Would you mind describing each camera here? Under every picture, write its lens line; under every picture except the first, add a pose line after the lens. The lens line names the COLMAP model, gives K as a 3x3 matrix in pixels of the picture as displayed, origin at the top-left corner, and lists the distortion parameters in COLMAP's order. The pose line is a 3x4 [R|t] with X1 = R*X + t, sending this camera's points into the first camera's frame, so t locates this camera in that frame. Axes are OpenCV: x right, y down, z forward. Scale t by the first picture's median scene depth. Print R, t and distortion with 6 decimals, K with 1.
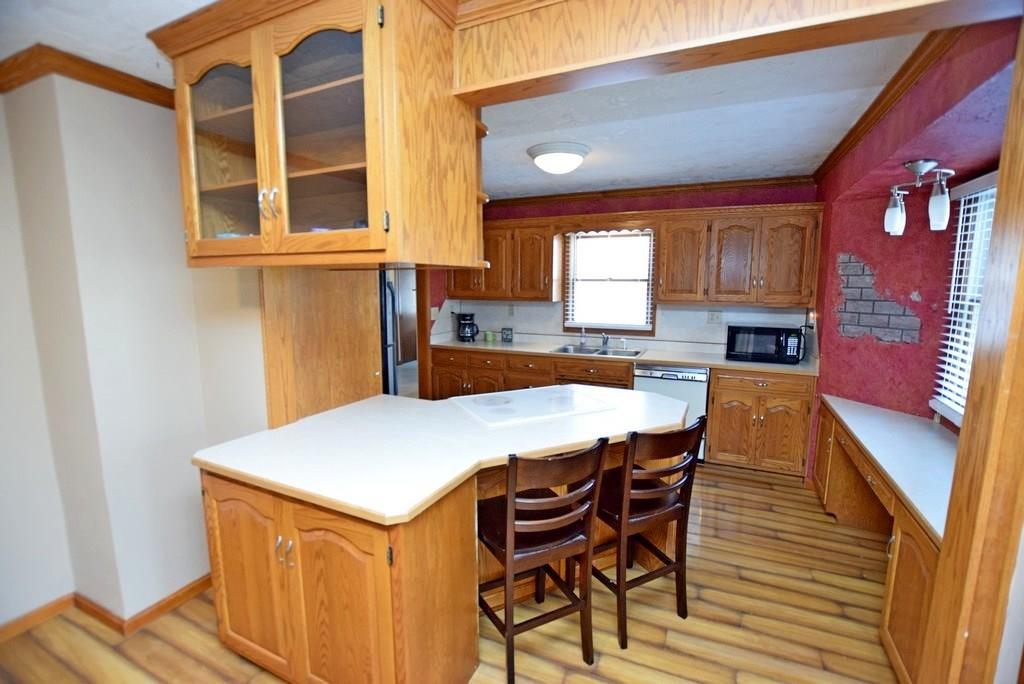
lens RADIAL K [[450.9, 0, 521.2], [0, 450.9, 343.6], [0, 0, 1]] dist [-0.031092, 0.002810]
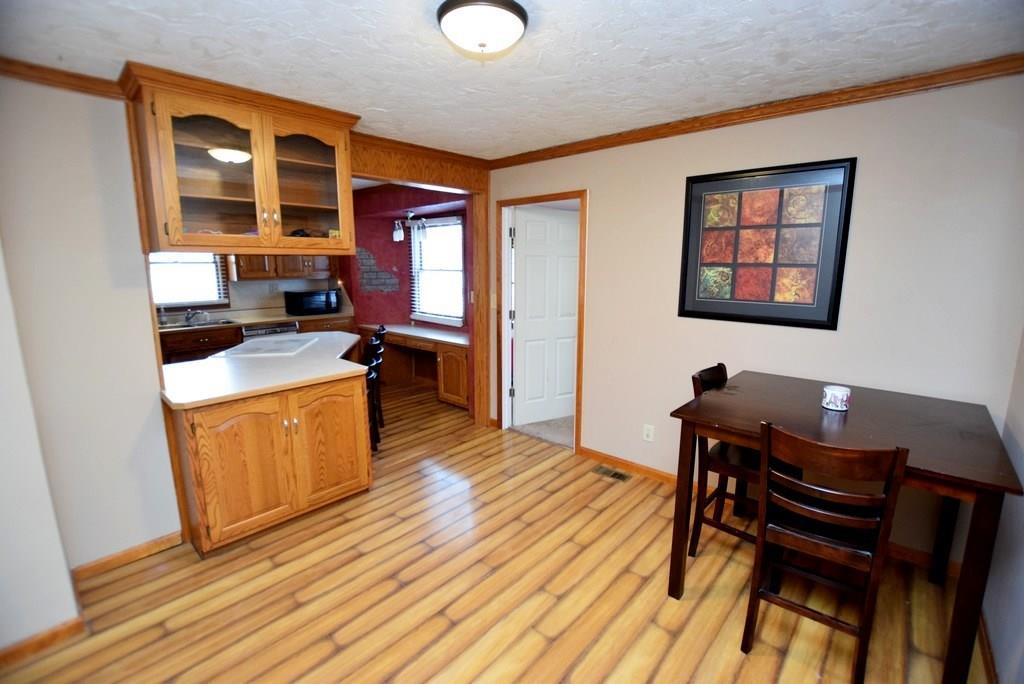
lens RADIAL K [[450.9, 0, 507.4], [0, 450.9, 339.5], [0, 0, 1]] dist [-0.031092, 0.002810]
pose [[0.306618, -0.160623, 0.938182, -1.011335], [0.131087, 0.983392, 0.125521, 0.025529], [-0.942763, 0.084496, 0.322581, -0.184470]]
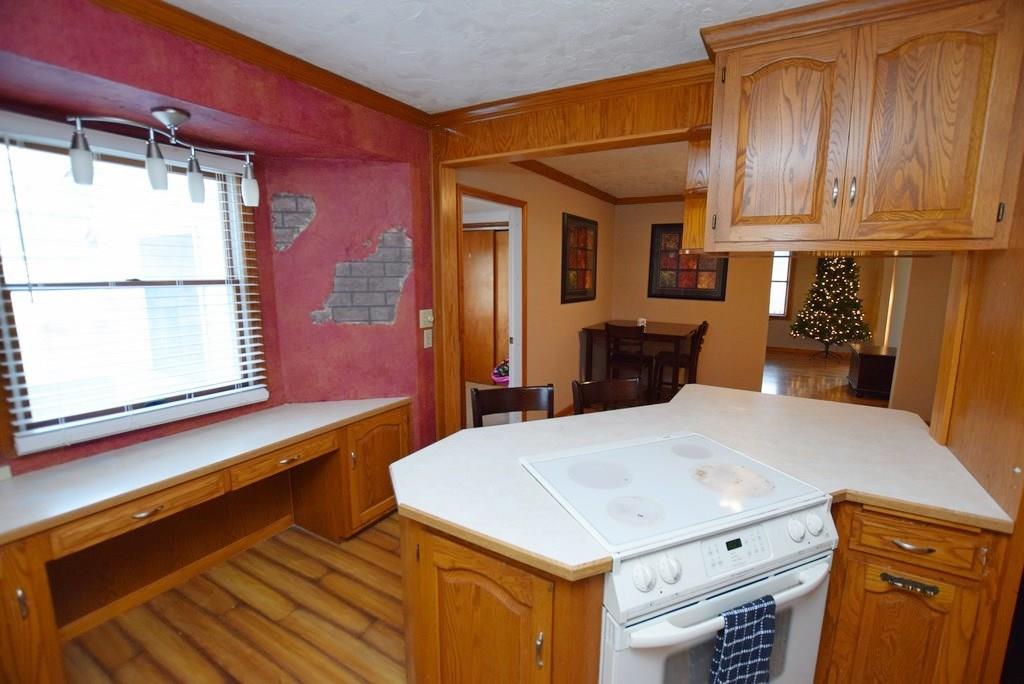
lens RADIAL K [[450.9, 0, 514.2], [0, 450.9, 342.4], [0, 0, 1]] dist [-0.031092, 0.002810]
pose [[-0.994038, -0.025803, 0.105940, 0.135014], [0.006098, 0.956920, 0.290286, -0.178017], [-0.108867, 0.289202, -0.951058, 1.361681]]
